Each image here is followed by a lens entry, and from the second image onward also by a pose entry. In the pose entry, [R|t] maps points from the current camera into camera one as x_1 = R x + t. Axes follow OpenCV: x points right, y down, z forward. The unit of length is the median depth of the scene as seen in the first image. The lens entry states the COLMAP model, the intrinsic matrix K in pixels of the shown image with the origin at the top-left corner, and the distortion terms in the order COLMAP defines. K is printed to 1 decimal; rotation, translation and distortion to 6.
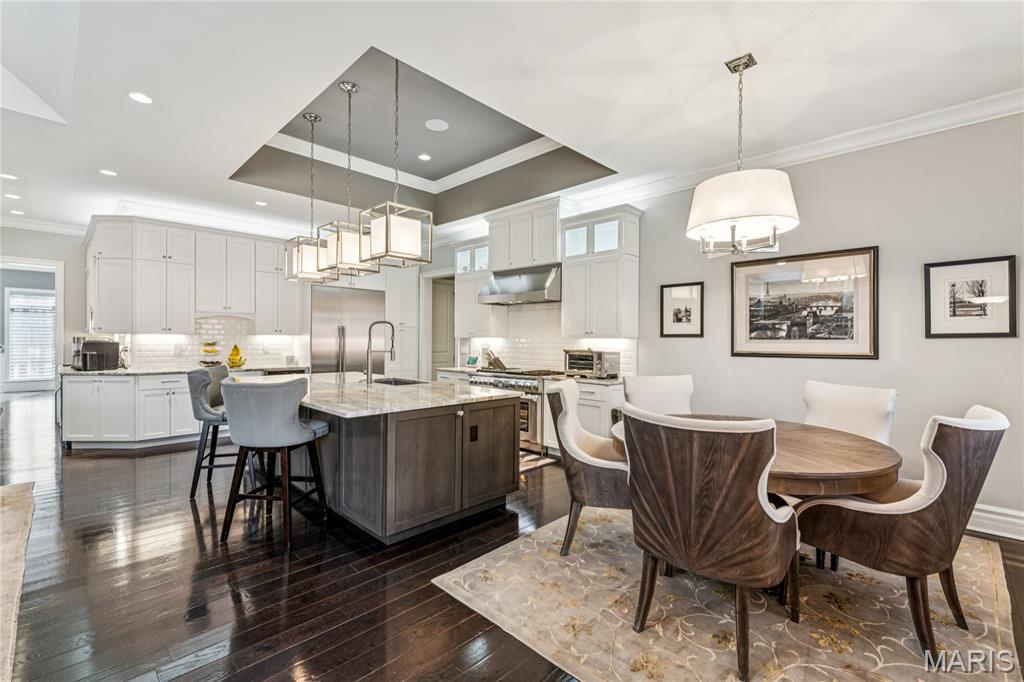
lens RADIAL K [[447.3, 0, 513.1], [0, 447.3, 343.3], [0, 0, 1]] dist [-0.000969, -0.001035]
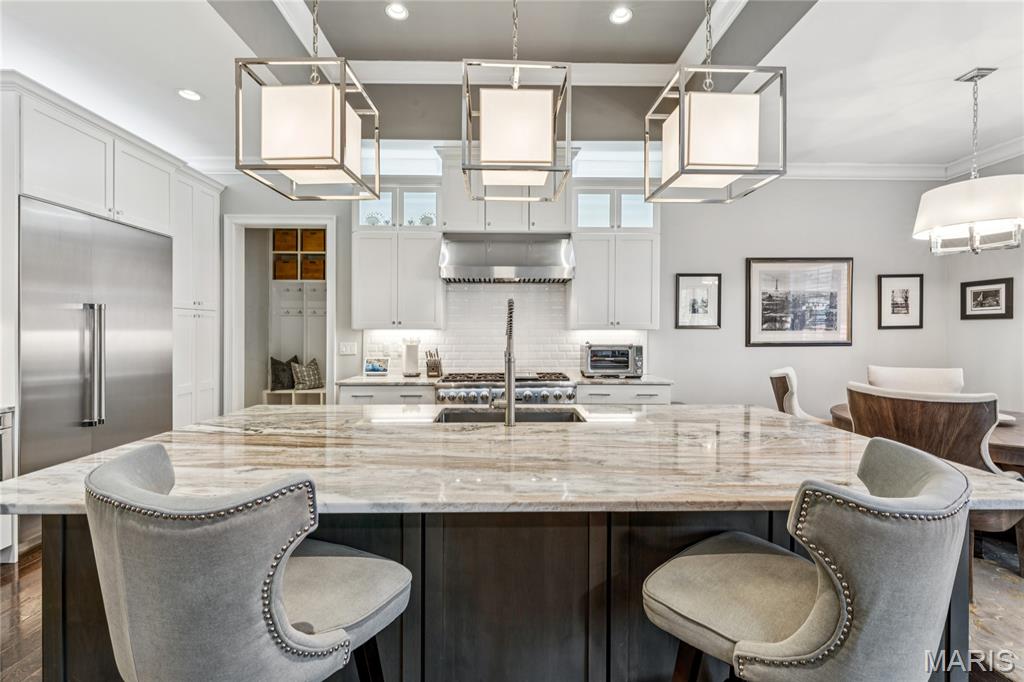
lens RADIAL K [[447.3, 0, 507.0], [0, 447.3, 332.1], [0, 0, 1]] dist [-0.000969, -0.001035]
pose [[0.705168, -0.007405, 0.709002, -0.592685], [0.009916, 0.999951, 0.000582, -0.010379], [-0.708971, 0.006620, 0.705206, 0.592195]]
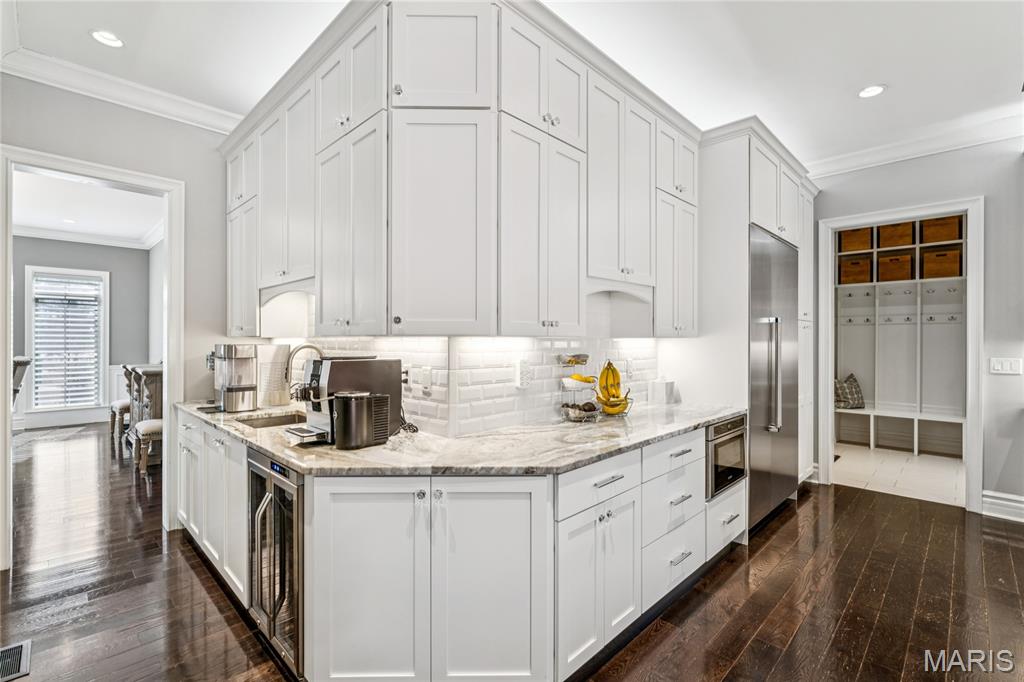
lens RADIAL K [[462.0, 0, 513.9], [0, 462.0, 340.4], [0, 0, 1]] dist [-0.000050, -0.000016]
pose [[0.999957, -0.005546, -0.007488, -0.944277], [0.005467, 0.999929, -0.010582, -0.015772], [0.007546, 0.010541, 0.999916, 0.747158]]
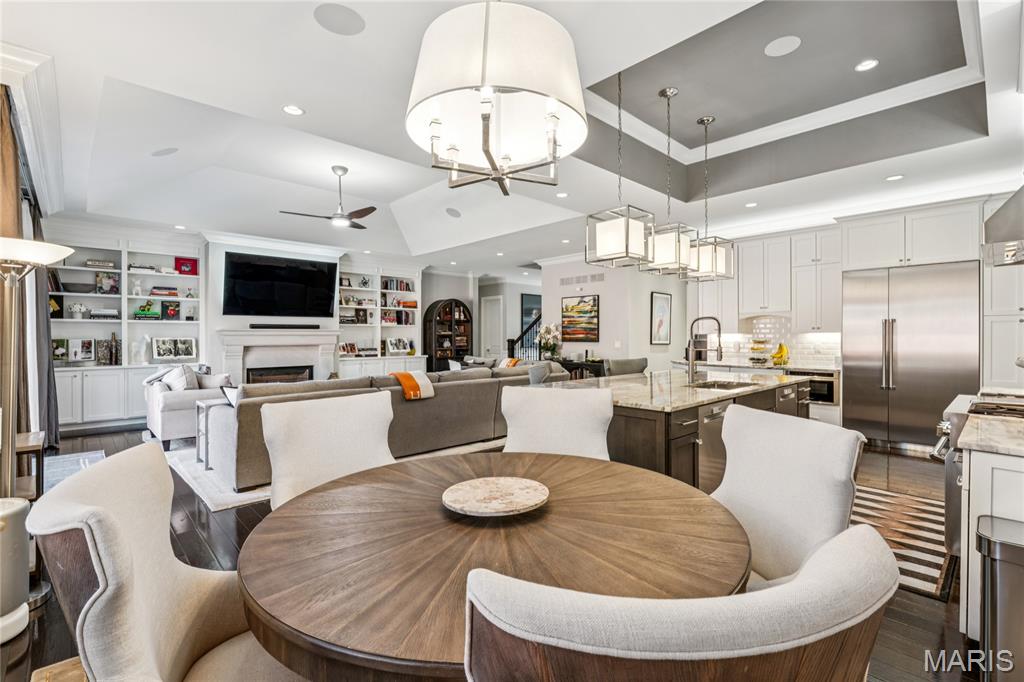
lens RADIAL K [[462.0, 0, 516.5], [0, 462.0, 339.9], [0, 0, 1]] dist [-0.000050, -0.000016]
pose [[-0.040802, 0.000560, -0.999167, 0.603429], [-0.006063, 0.999981, 0.000808, -0.001153], [0.999149, 0.006091, -0.040798, 0.592659]]
